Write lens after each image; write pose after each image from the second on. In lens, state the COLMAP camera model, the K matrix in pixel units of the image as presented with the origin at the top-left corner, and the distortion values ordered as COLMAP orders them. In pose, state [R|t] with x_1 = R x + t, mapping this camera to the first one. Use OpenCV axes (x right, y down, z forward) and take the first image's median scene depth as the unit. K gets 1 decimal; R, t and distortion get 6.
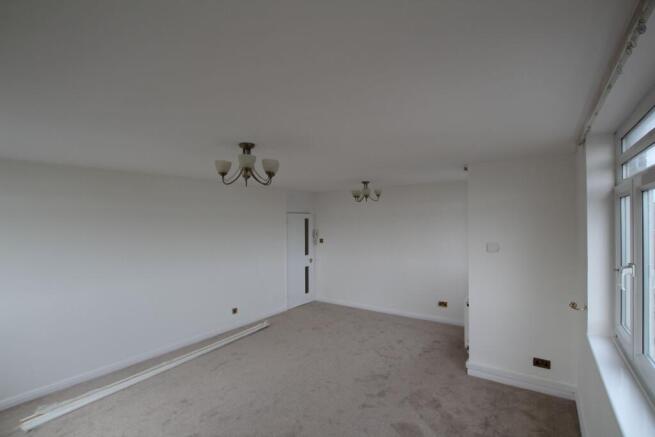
lens RADIAL K [[305.7, 0, 331.6], [0, 305.7, 219.4], [0, 0, 1]] dist [-0.028642, 0.006253]
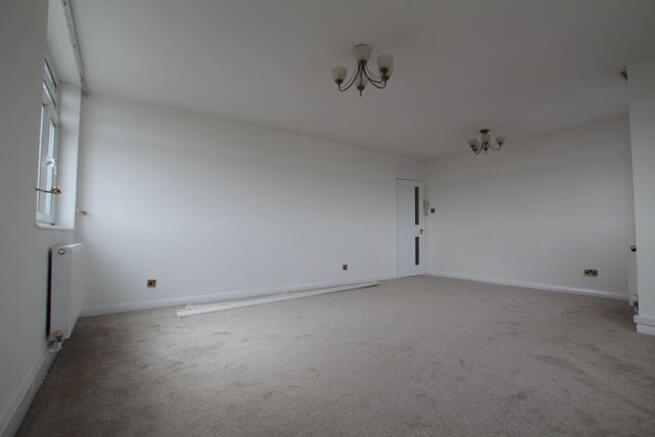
lens RADIAL K [[305.7, 0, 332.9], [0, 305.7, 218.1], [0, 0, 1]] dist [-0.028642, 0.006253]
pose [[0.943445, -0.005199, -0.331488, -0.015347], [-0.009644, 0.999024, -0.043115, 0.162383], [0.331389, 0.043873, 0.942474, 0.014018]]
